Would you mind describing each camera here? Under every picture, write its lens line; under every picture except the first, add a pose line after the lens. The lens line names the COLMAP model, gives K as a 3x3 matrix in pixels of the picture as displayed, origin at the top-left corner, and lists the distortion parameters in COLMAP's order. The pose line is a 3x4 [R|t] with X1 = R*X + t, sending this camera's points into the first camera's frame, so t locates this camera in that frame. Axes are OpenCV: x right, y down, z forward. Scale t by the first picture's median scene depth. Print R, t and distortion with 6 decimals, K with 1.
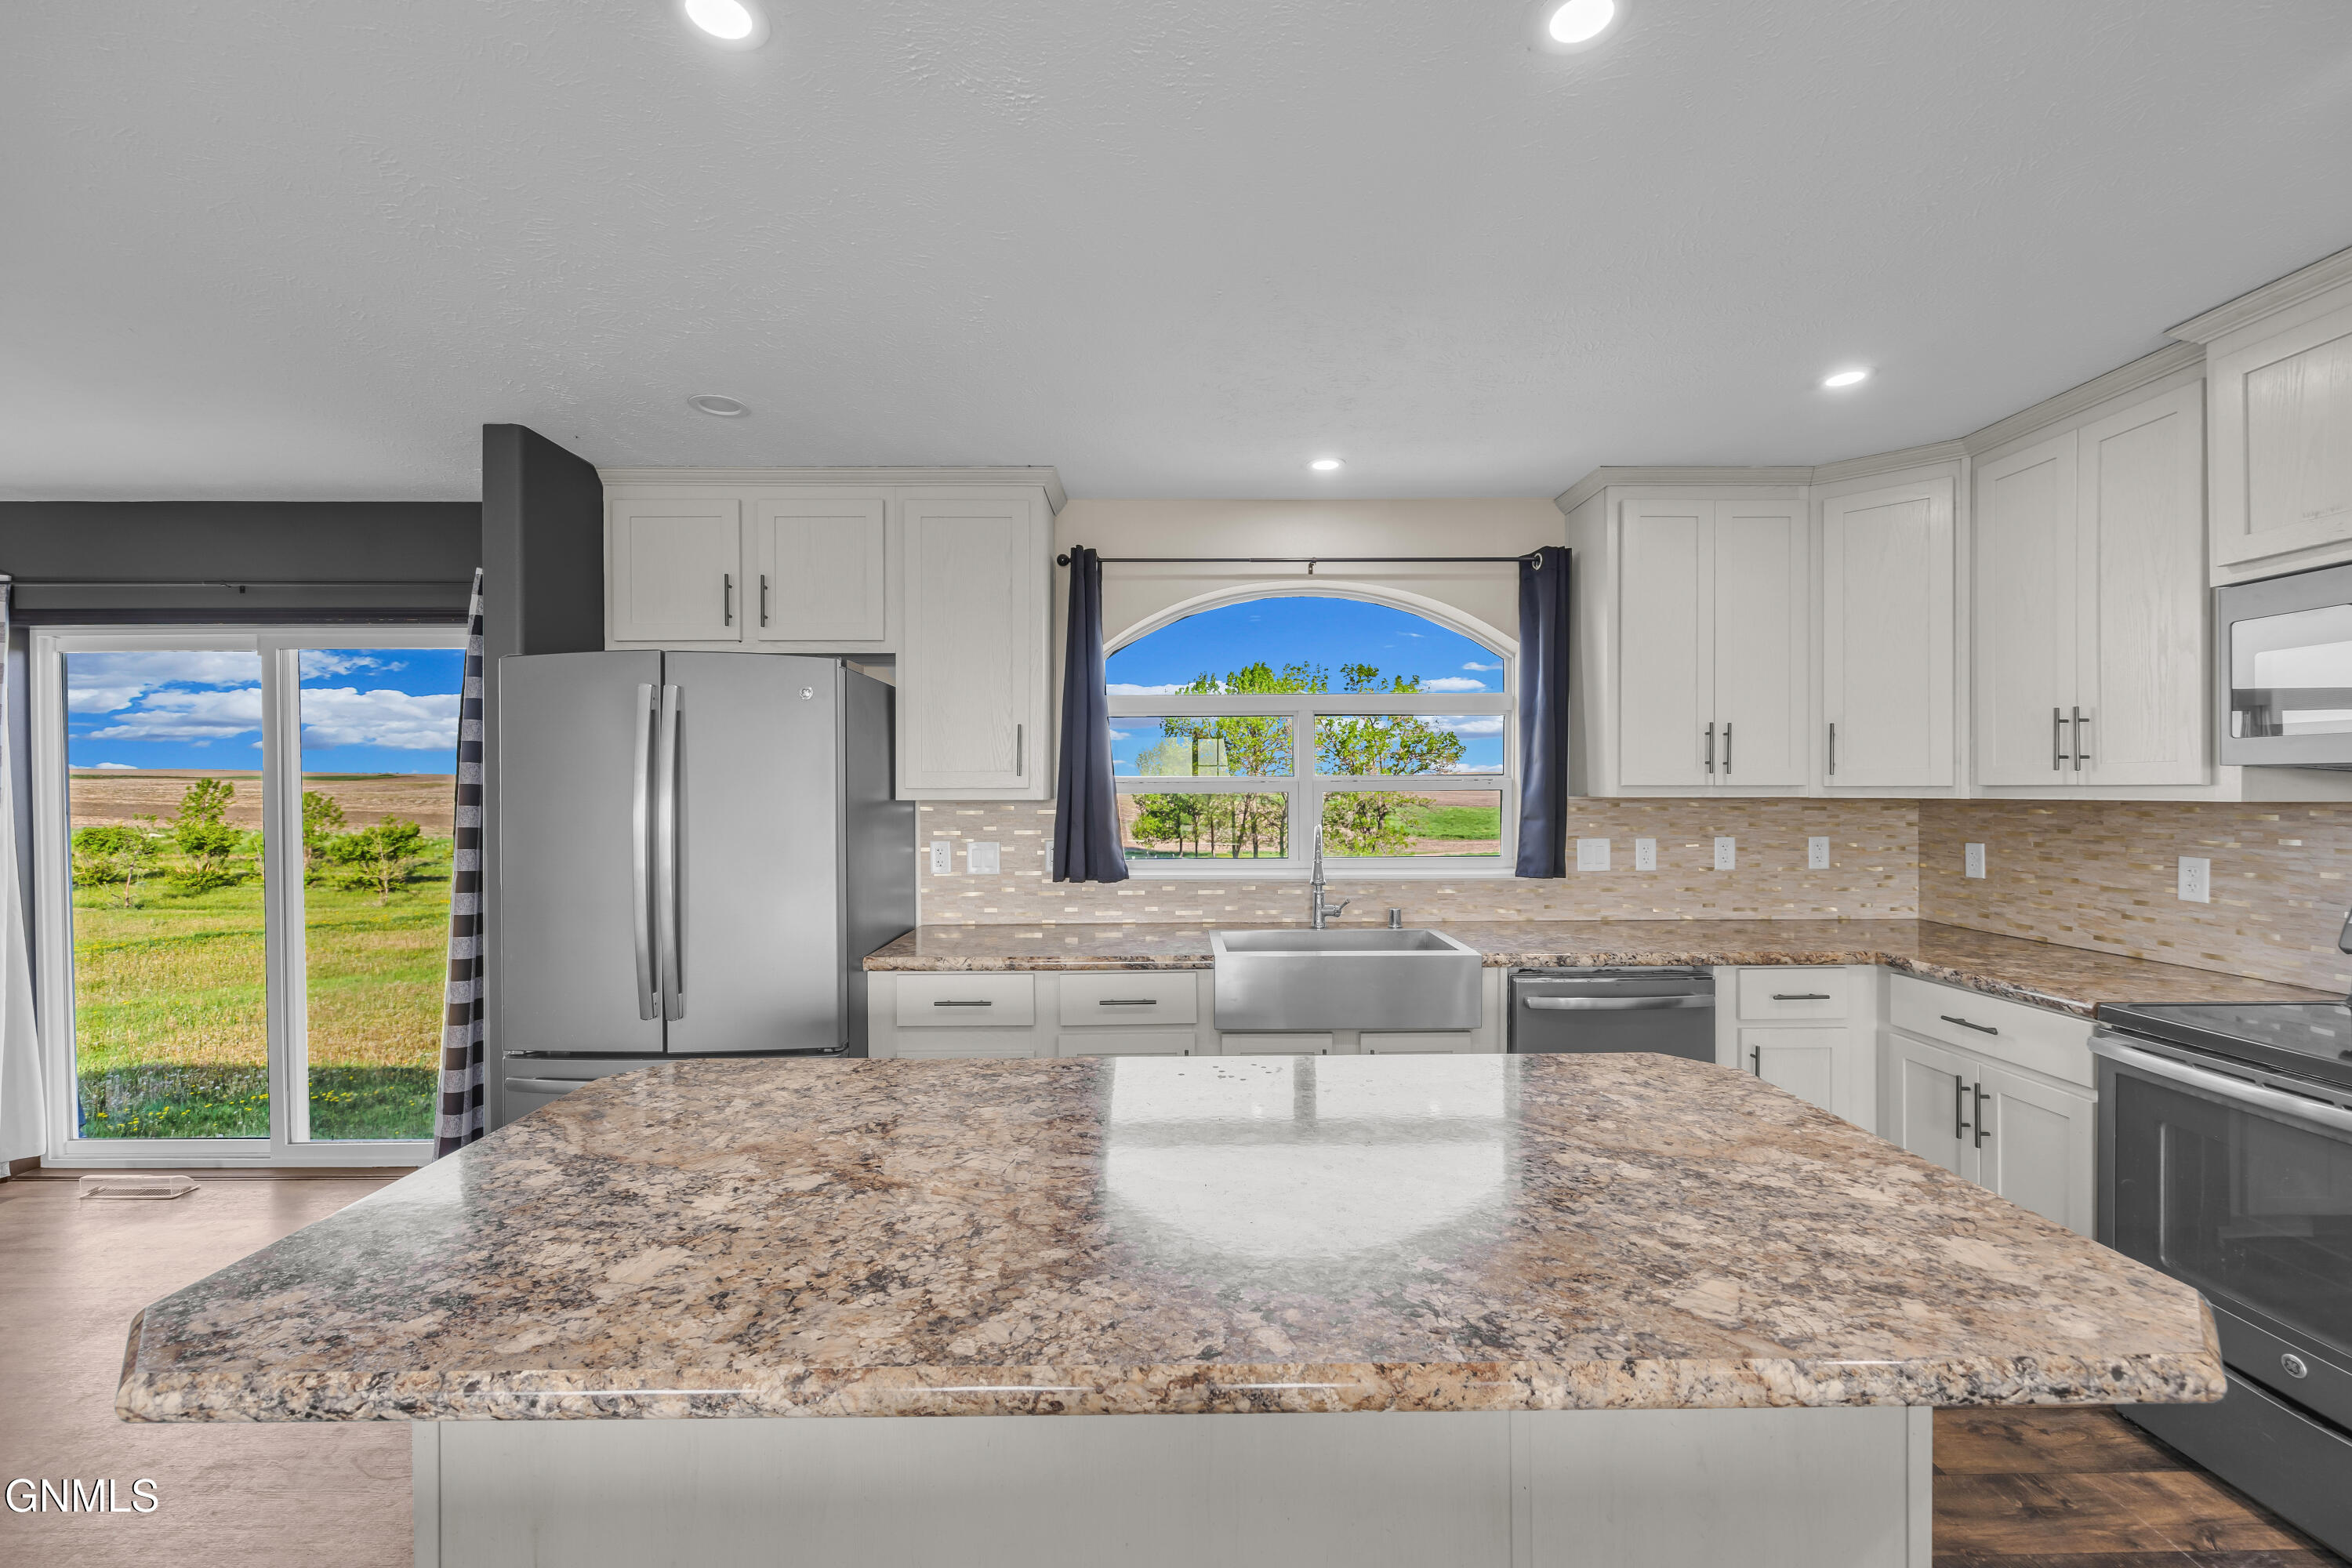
lens RADIAL K [[948.2, 0, 1168.4], [0, 948.2, 791.6], [0, 0, 1]] dist [-0.002563, 0.000364]
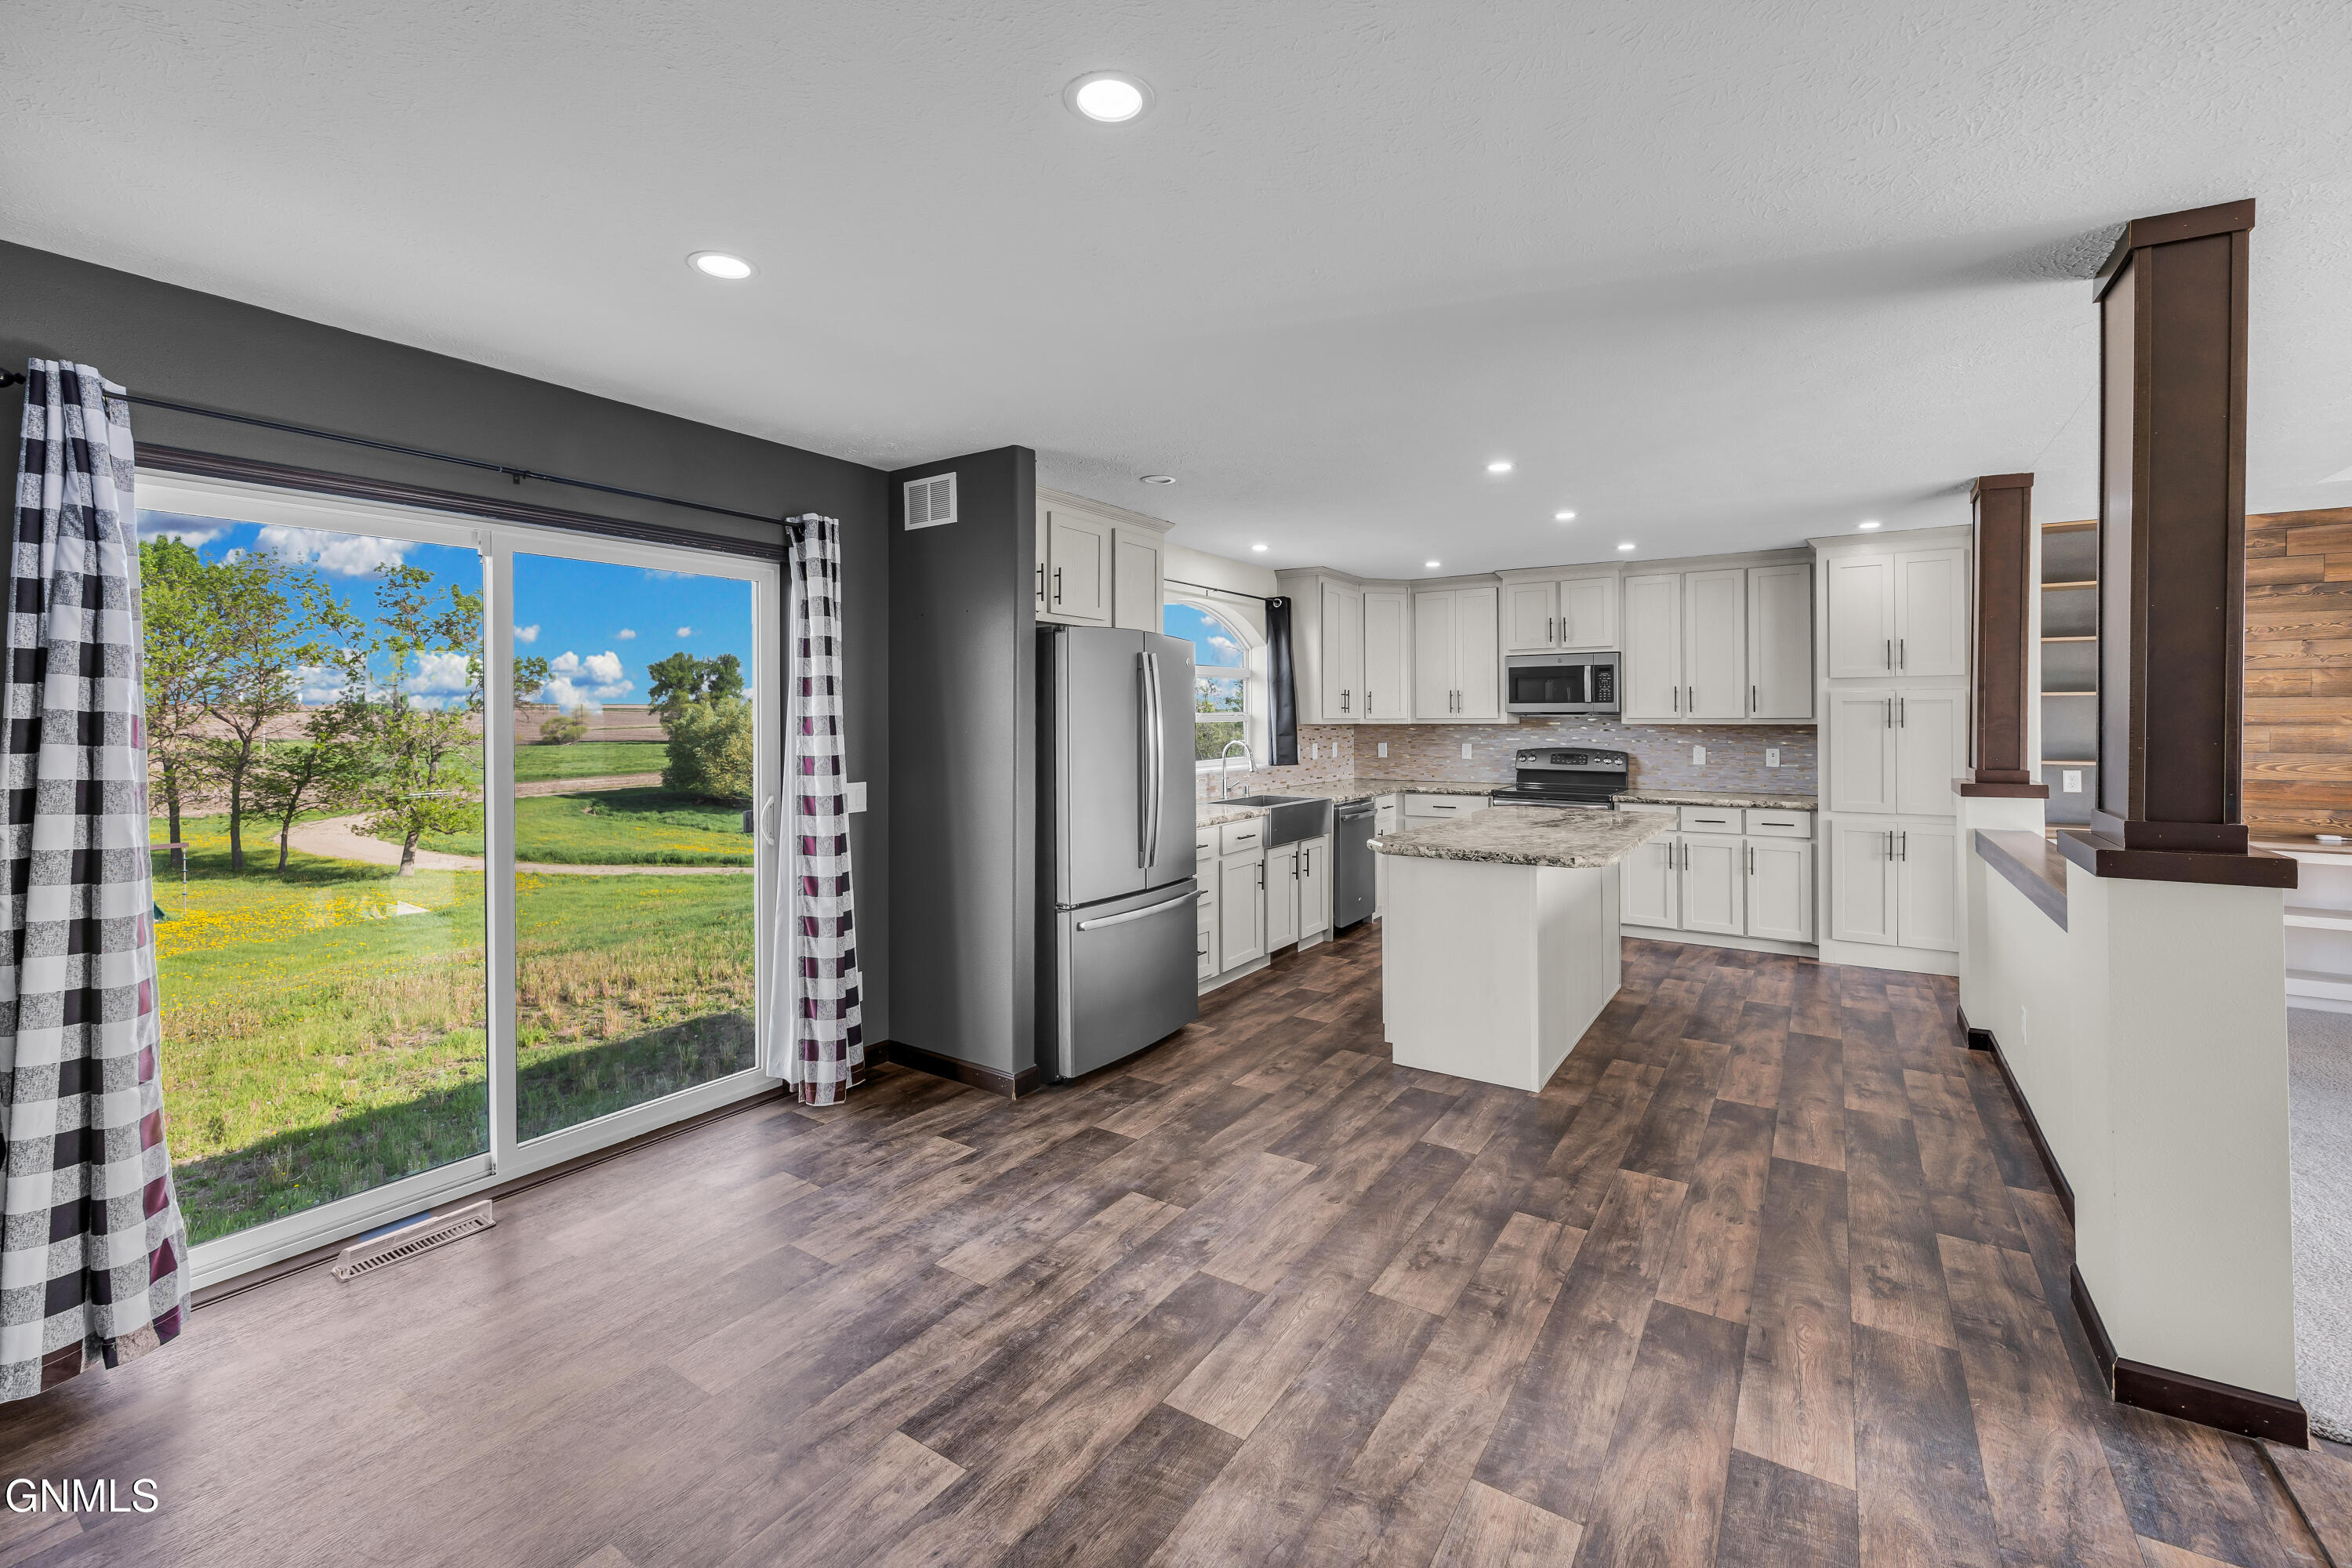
lens RADIAL K [[1005.0, 0, 1192.7], [0, 1005.0, 712.9], [0, 0, 1]] dist [-0.005612, 0.003038]
pose [[0.545275, 0.005280, 0.838241, -1.658387], [0.003814, 0.999954, -0.008779, 0.000087], [-0.838249, 0.007985, 0.545230, 0.031747]]
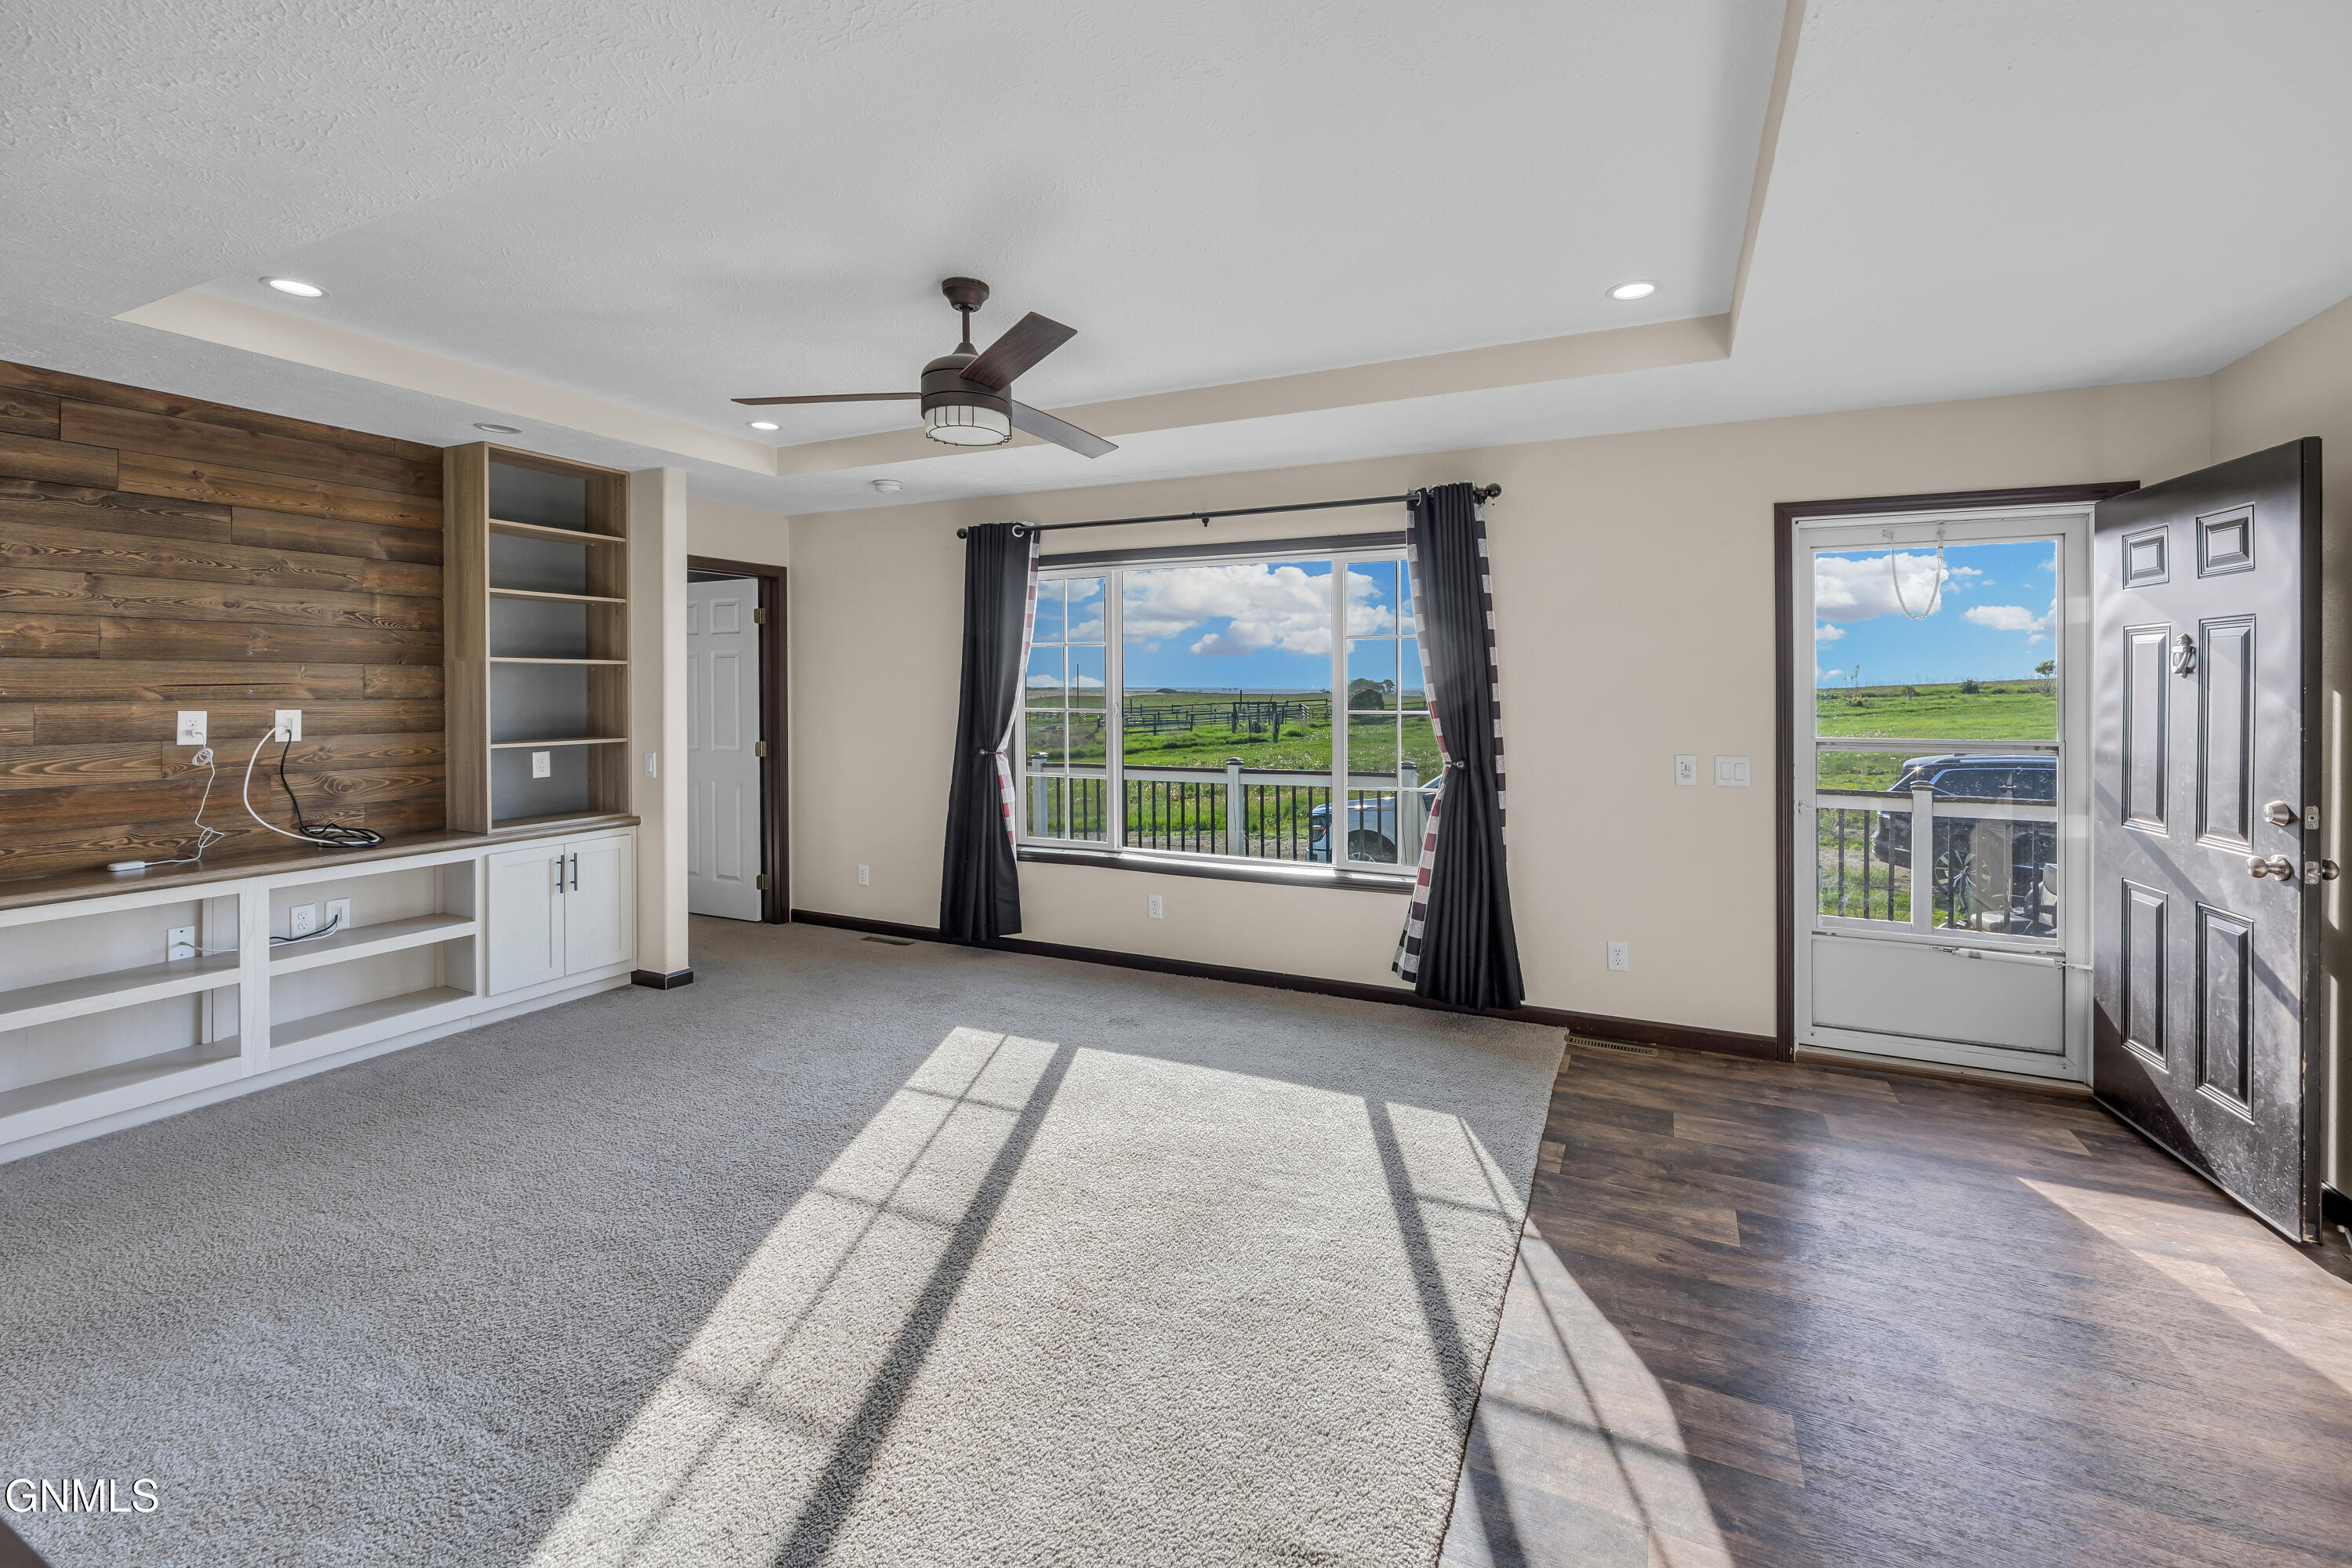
lens RADIAL K [[981.0, 0, 1205.9], [0, 981.0, 695.7], [0, 0, 1]] dist [0.001377, -0.000887]
pose [[-0.903972, -0.001725, 0.427589, -0.784614], [0.004093, 0.999911, 0.012685, -0.002055], [-0.427572, 0.013217, -0.903884, -0.167517]]
